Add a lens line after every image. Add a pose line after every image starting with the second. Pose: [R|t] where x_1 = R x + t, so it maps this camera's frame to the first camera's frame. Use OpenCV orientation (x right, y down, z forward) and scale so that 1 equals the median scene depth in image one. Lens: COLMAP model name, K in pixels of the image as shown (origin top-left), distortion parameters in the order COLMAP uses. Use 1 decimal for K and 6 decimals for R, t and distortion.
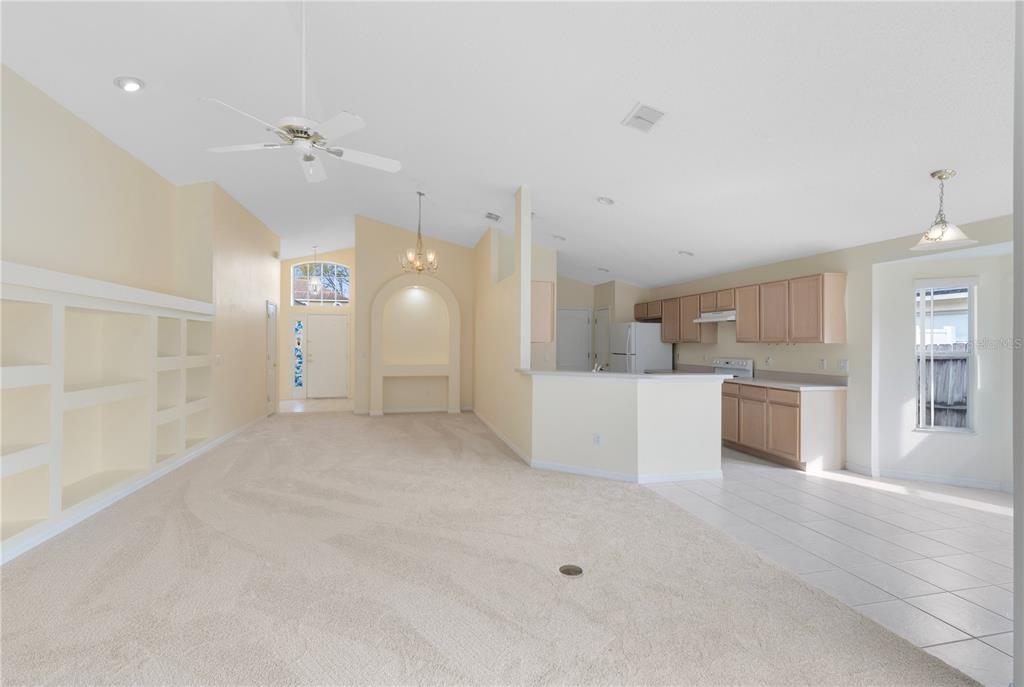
lens RADIAL K [[467.1, 0, 512.9], [0, 467.1, 339.3], [0, 0, 1]] dist [0.002953, -0.000076]
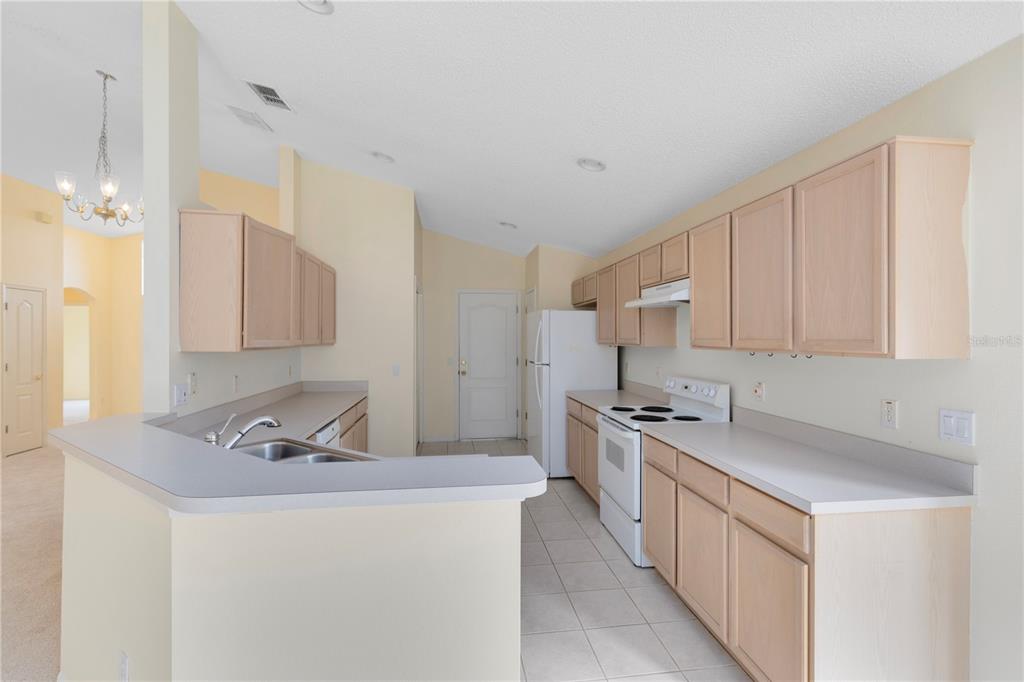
lens RADIAL K [[467.1, 0, 515.4], [0, 467.1, 337.5], [0, 0, 1]] dist [0.002953, -0.000076]
pose [[0.995619, -0.002397, -0.093472, 0.424331], [0.003079, 0.999970, 0.007155, -0.008826], [0.093452, -0.007412, 0.995596, 0.637902]]
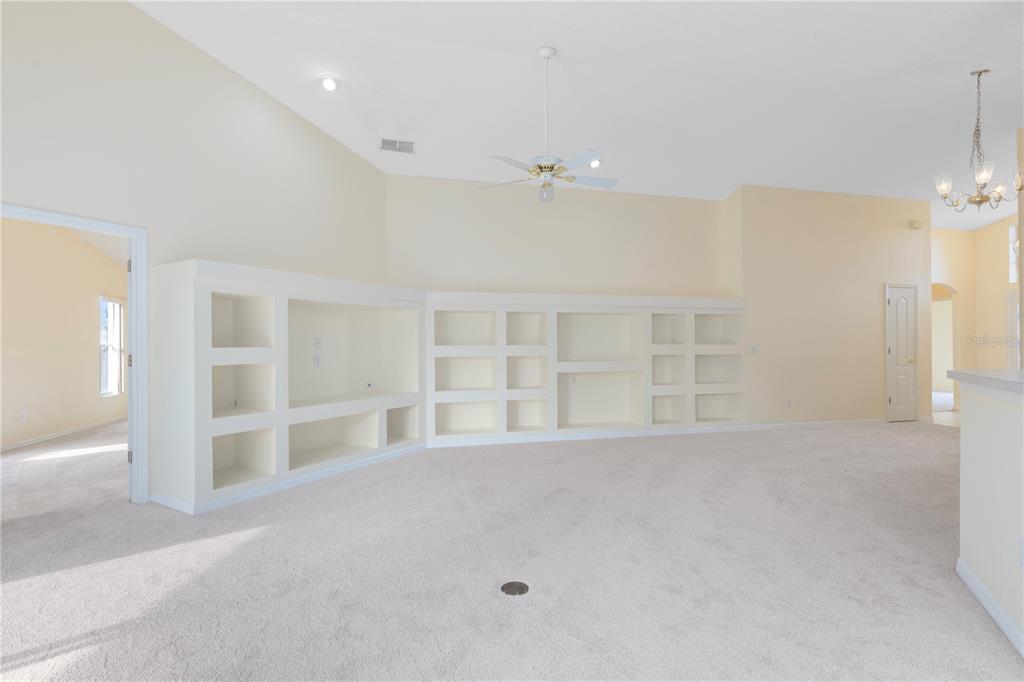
lens RADIAL K [[467.1, 0, 511.1], [0, 467.1, 344.4], [0, 0, 1]] dist [0.002953, -0.000076]
pose [[-0.009549, -0.000141, -0.999954, 0.517653], [0.012382, 0.999923, -0.000260, 0.033849], [0.999878, -0.012384, -0.009546, 0.522527]]
